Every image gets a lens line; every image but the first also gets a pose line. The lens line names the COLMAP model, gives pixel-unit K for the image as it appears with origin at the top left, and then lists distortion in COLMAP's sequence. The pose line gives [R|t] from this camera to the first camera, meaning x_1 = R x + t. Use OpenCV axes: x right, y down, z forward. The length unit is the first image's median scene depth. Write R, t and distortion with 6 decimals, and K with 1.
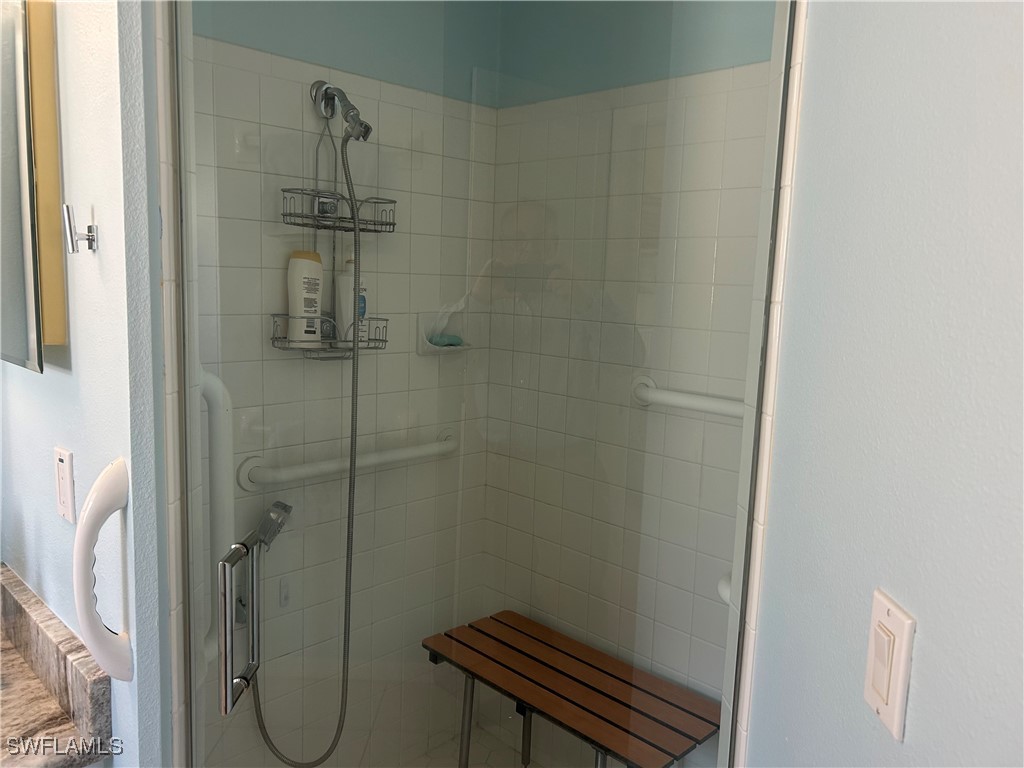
lens RADIAL K [[781.1, 0, 520.0], [0, 781.1, 385.5], [0, 0, 1]] dist [0.063815, -0.070469]
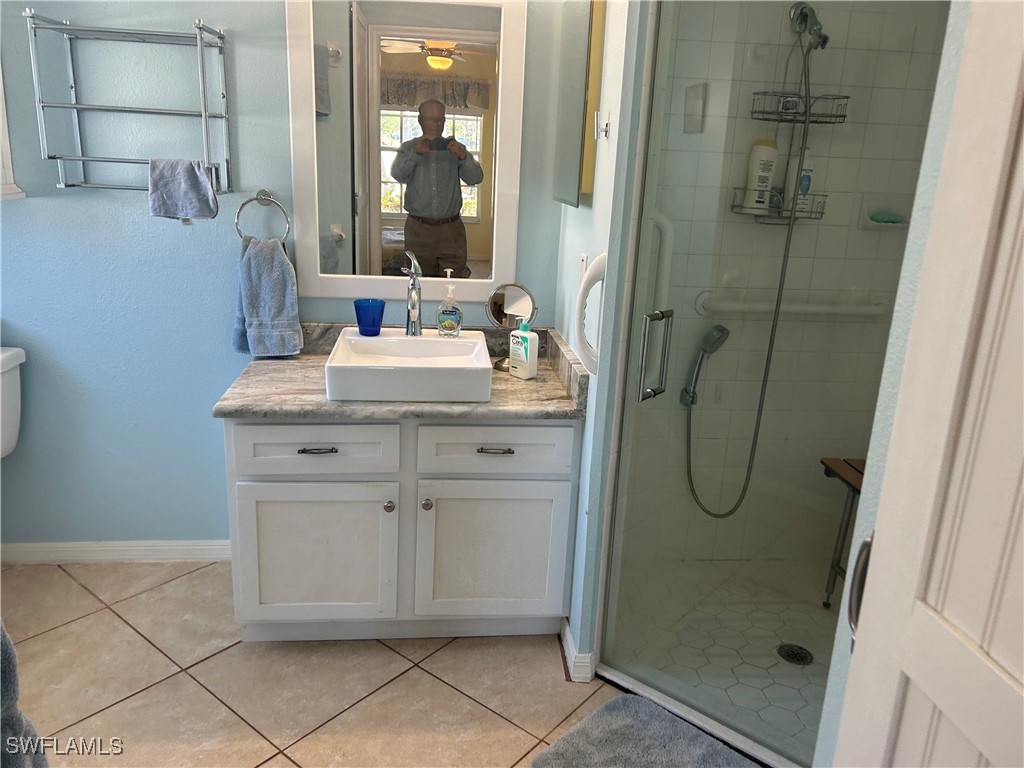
lens RADIAL K [[796.2, 0, 512.0], [0, 796.2, 384.0], [0, 0, 1]] dist [-0.023212, 0.002036]
pose [[0.771741, 0.166365, -0.613790, 0.281753], [-0.095576, 0.984555, 0.146688, 0.077675], [0.628714, -0.054542, 0.775722, -0.319387]]
